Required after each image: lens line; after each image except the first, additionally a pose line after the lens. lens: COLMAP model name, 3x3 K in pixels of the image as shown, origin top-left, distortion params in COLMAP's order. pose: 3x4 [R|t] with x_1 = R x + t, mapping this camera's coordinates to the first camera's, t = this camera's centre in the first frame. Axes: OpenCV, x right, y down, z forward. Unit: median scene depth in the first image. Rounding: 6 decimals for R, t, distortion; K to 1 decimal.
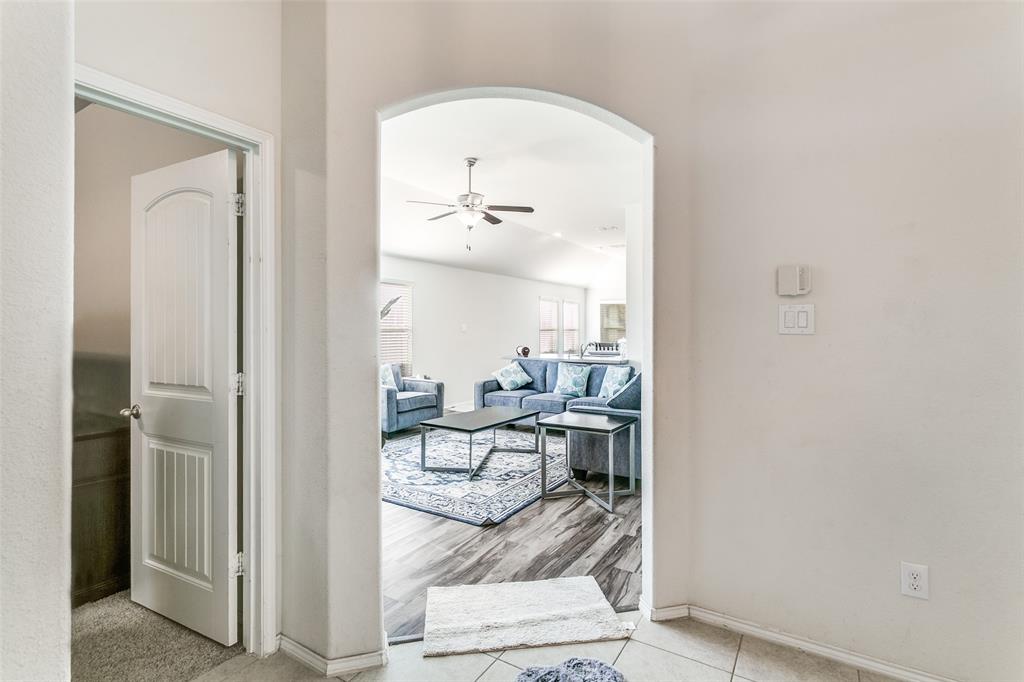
lens RADIAL K [[509.6, 0, 498.6], [0, 509.6, 335.1], [0, 0, 1]] dist [0.001885, 0.000077]
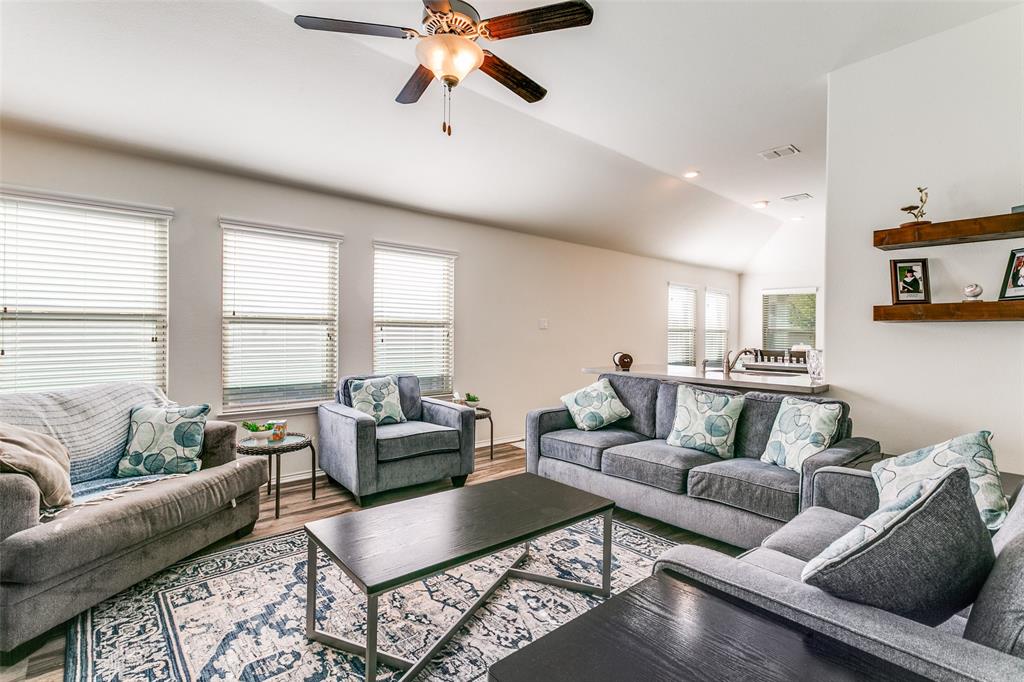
lens RADIAL K [[509.6, 0, 498.6], [0, 509.6, 335.1], [0, 0, 1]] dist [0.001885, 0.000077]
pose [[0.962052, 0.013563, -0.272528, 0.079139], [-0.015749, 0.999859, -0.005836, 0.007948], [0.272411, 0.009906, 0.962130, 0.427129]]
